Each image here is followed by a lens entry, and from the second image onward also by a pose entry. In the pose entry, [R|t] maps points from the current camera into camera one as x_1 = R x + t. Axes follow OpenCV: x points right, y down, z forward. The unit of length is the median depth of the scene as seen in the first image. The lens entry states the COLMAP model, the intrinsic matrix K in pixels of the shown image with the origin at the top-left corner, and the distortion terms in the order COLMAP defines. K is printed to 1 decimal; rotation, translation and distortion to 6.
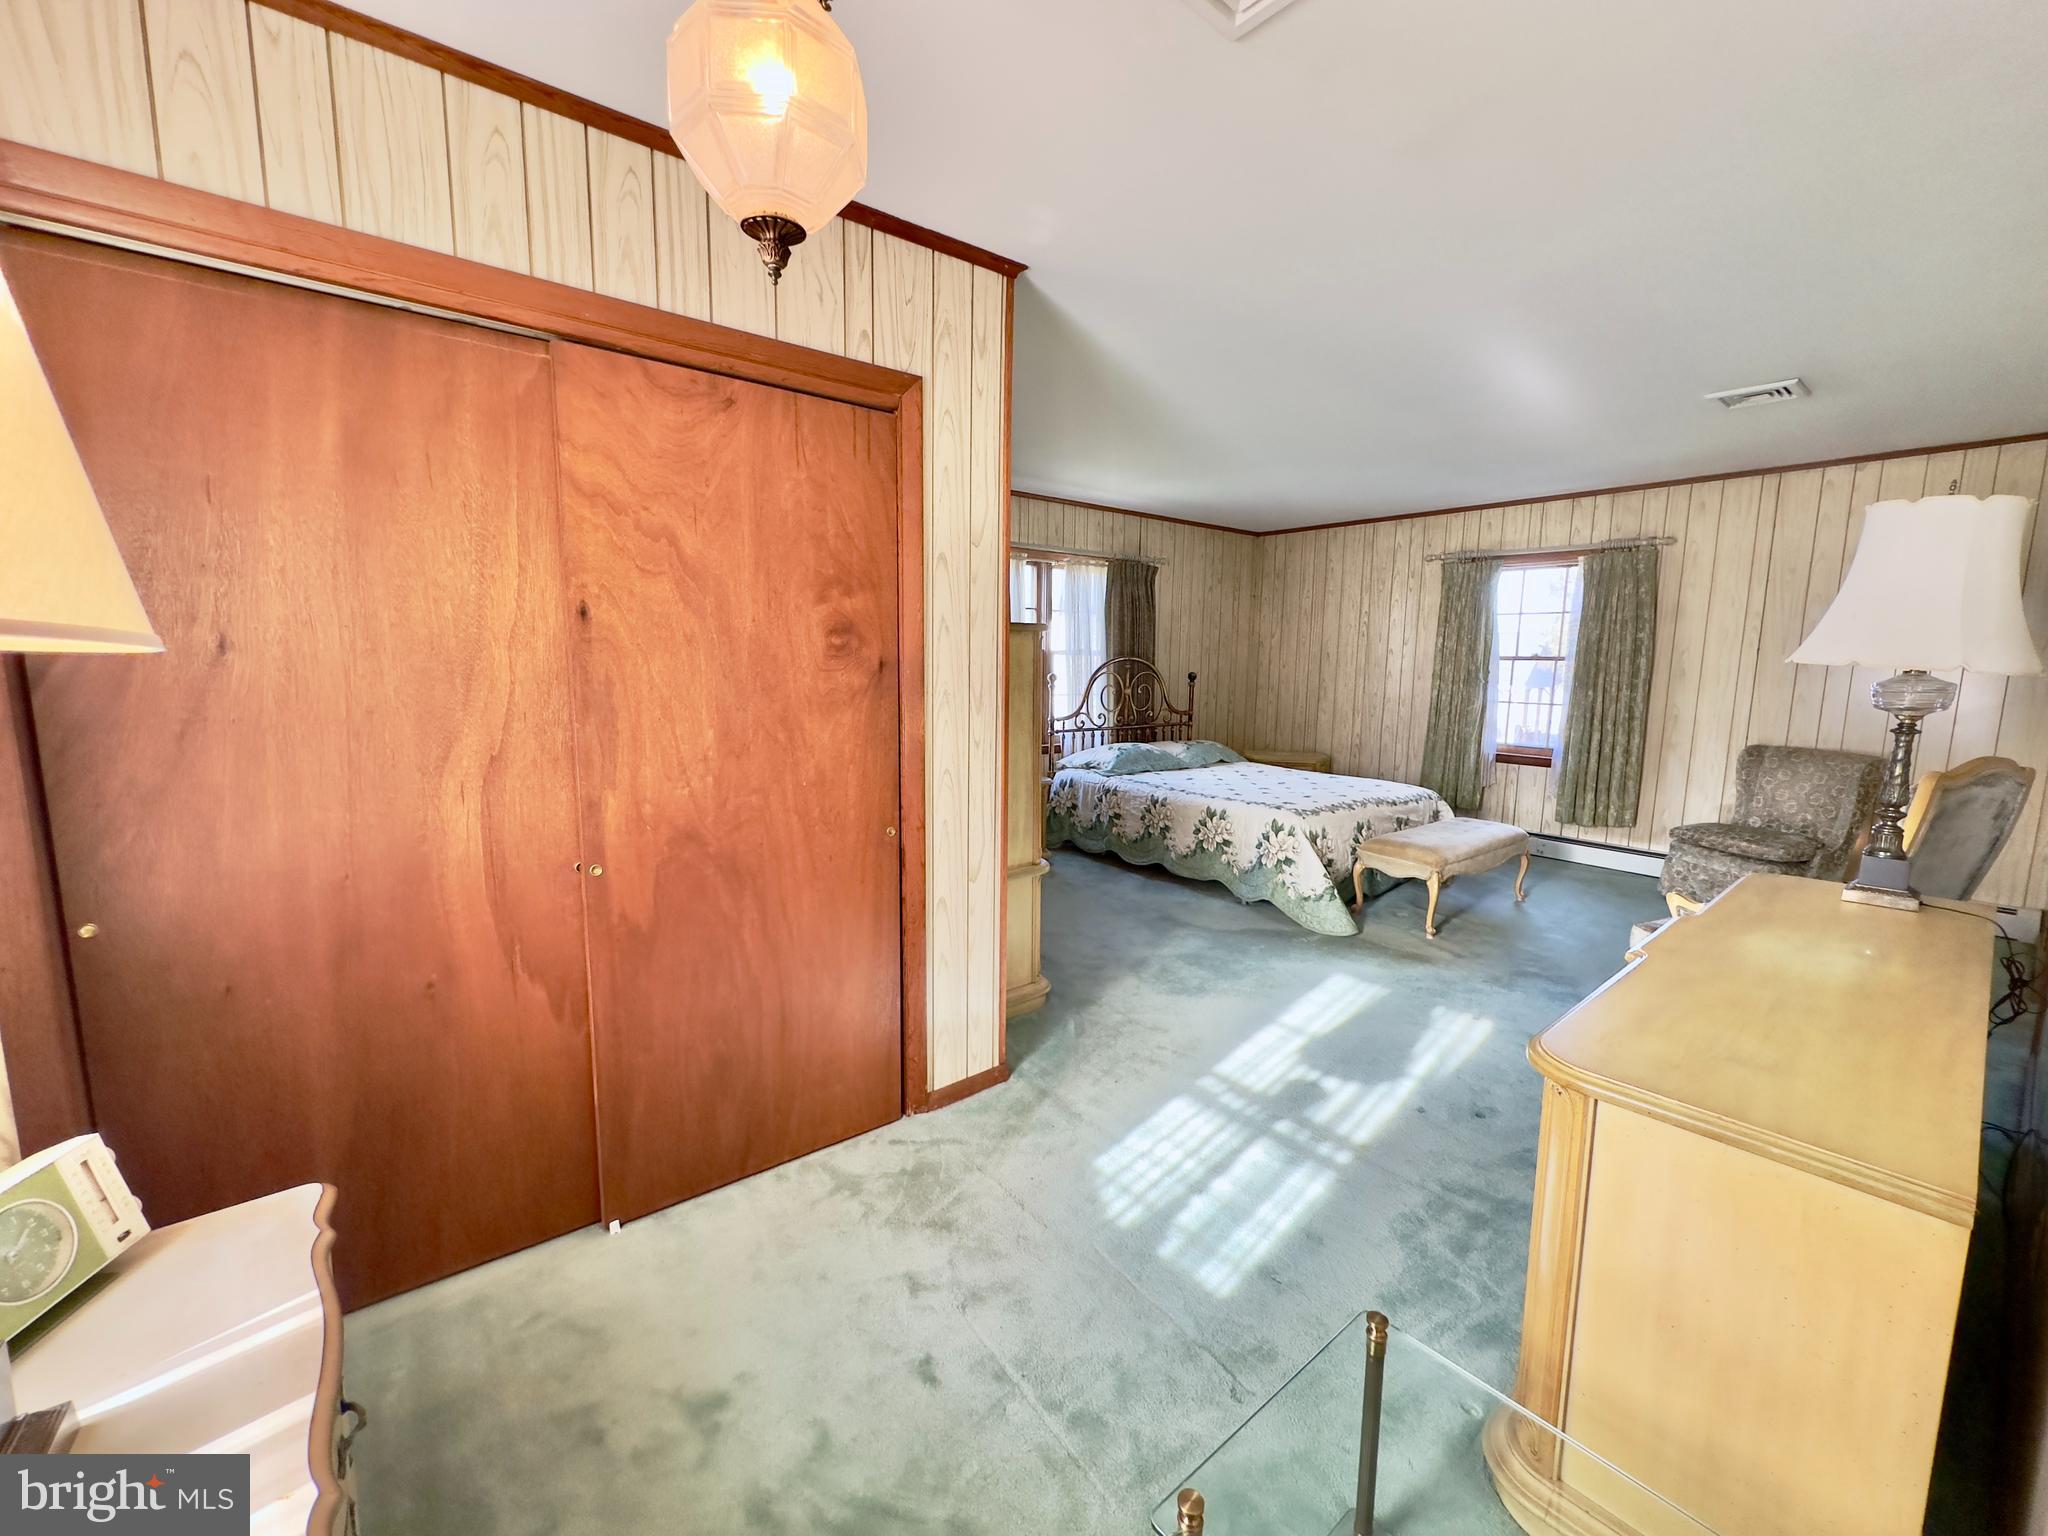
lens RADIAL K [[814.6, 0, 1026.7], [0, 814.6, 764.9], [0, 0, 1]] dist [-0.002332, 0.000238]
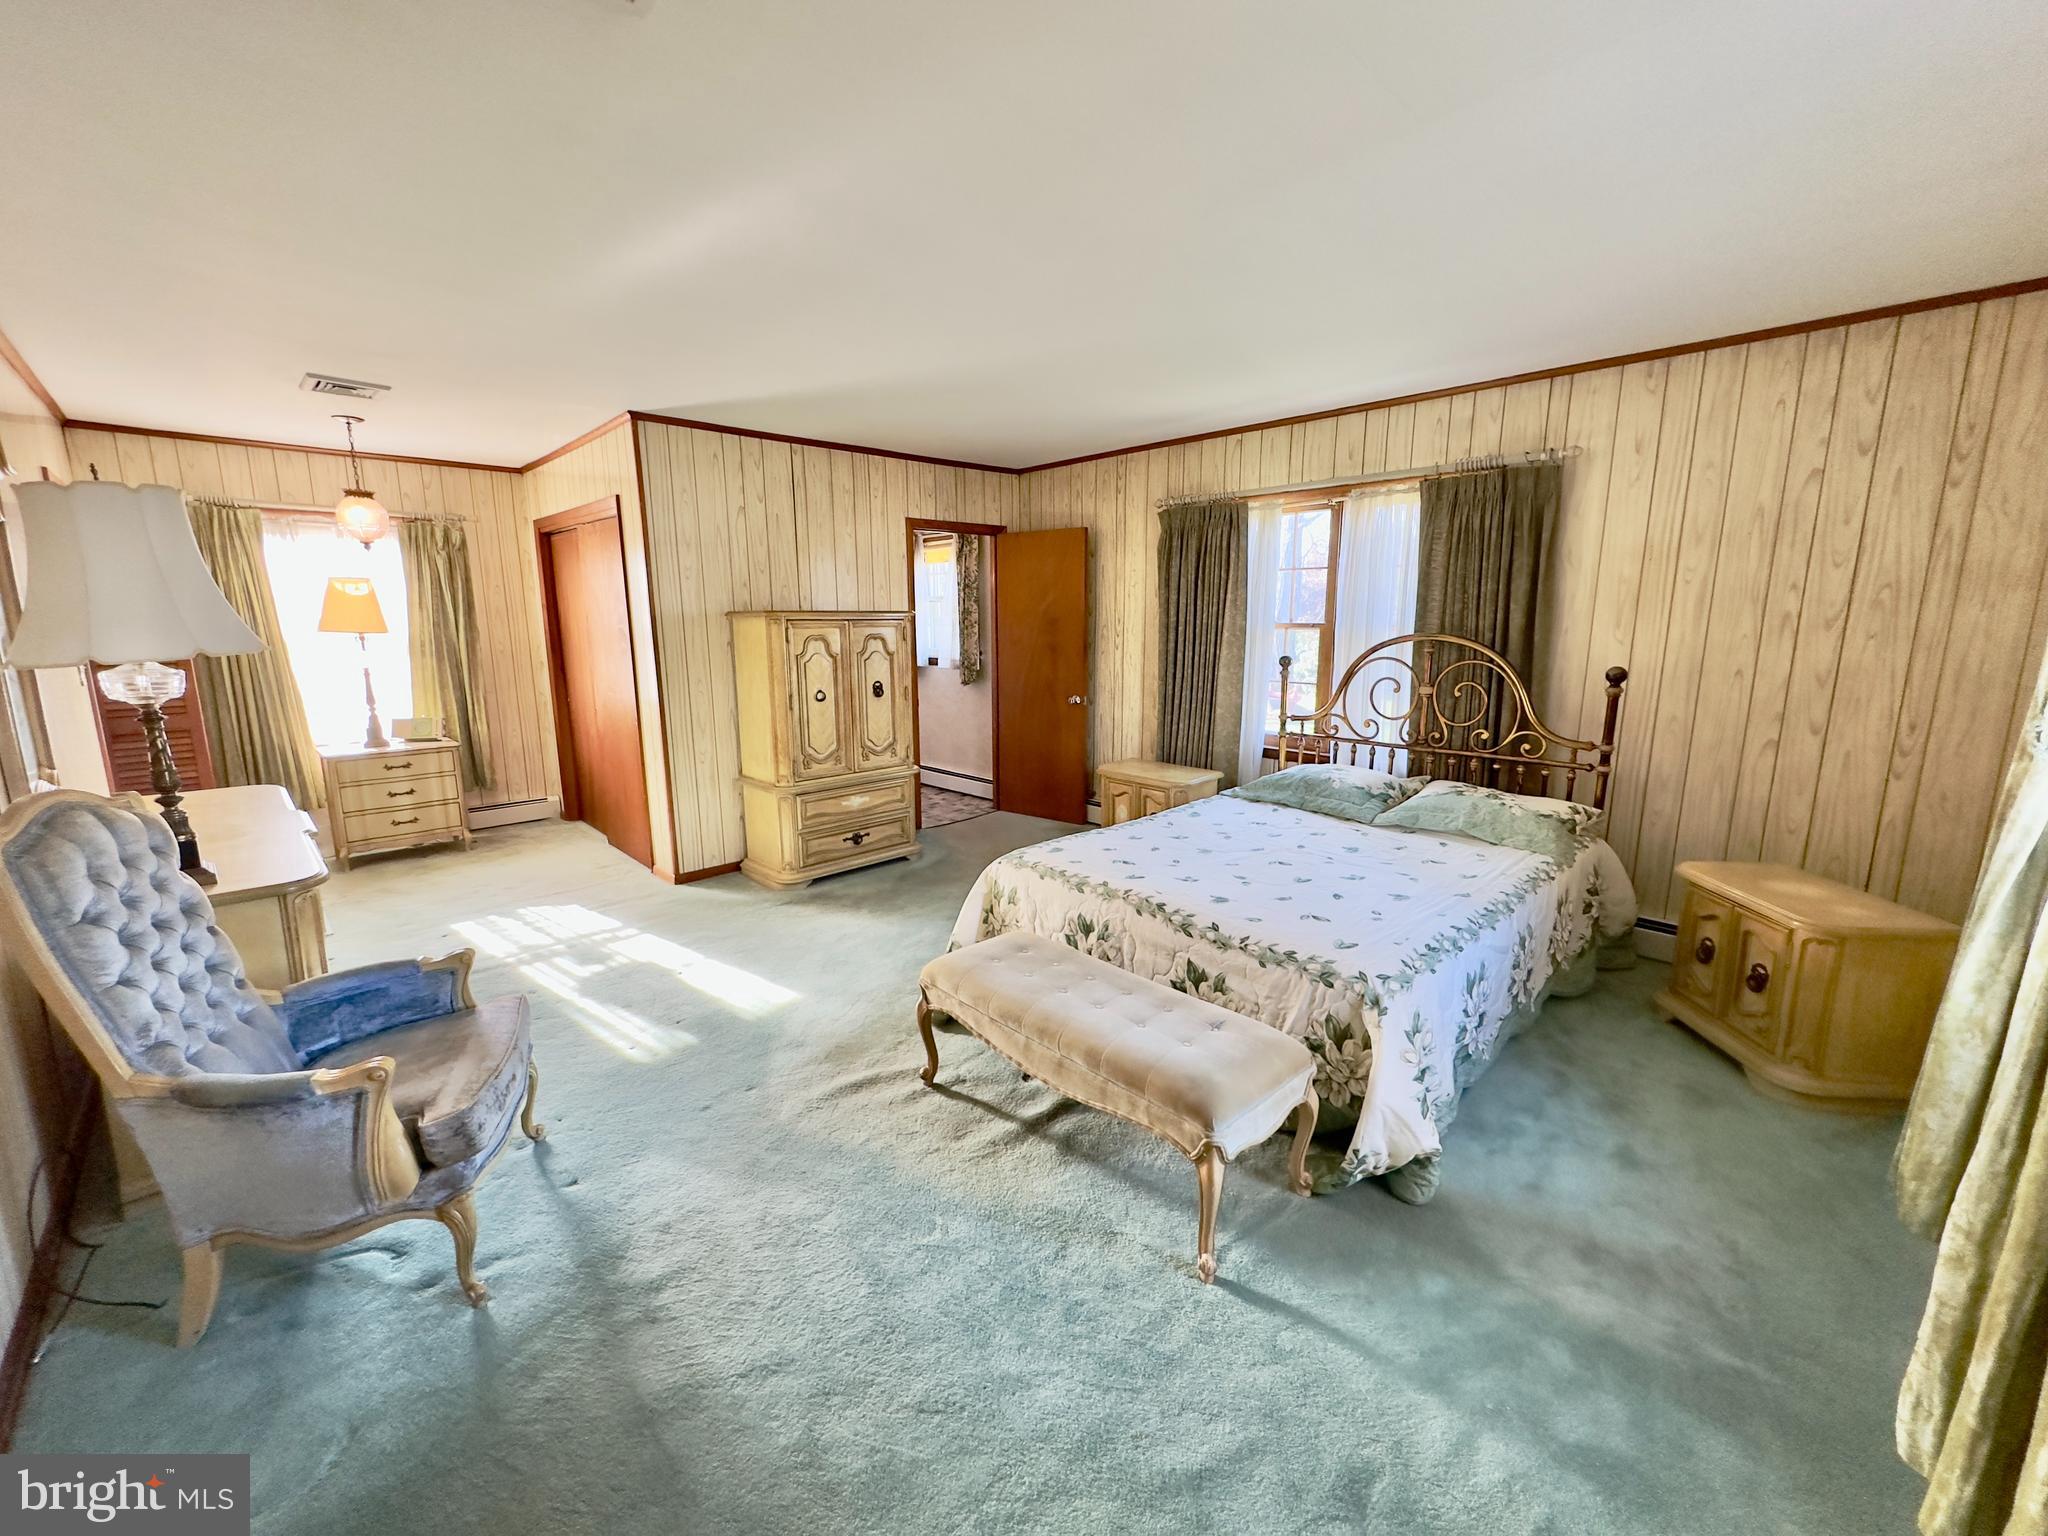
lens RADIAL K [[814.6, 0, 1023.3], [0, 814.6, 767.5], [0, 0, 1]] dist [-0.002332, 0.000238]
pose [[0.095833, 0.173205, -0.980212, 1.569251], [-0.128283, 0.978682, 0.160392, -0.206912], [0.987097, 0.110373, 0.116010, 1.407121]]
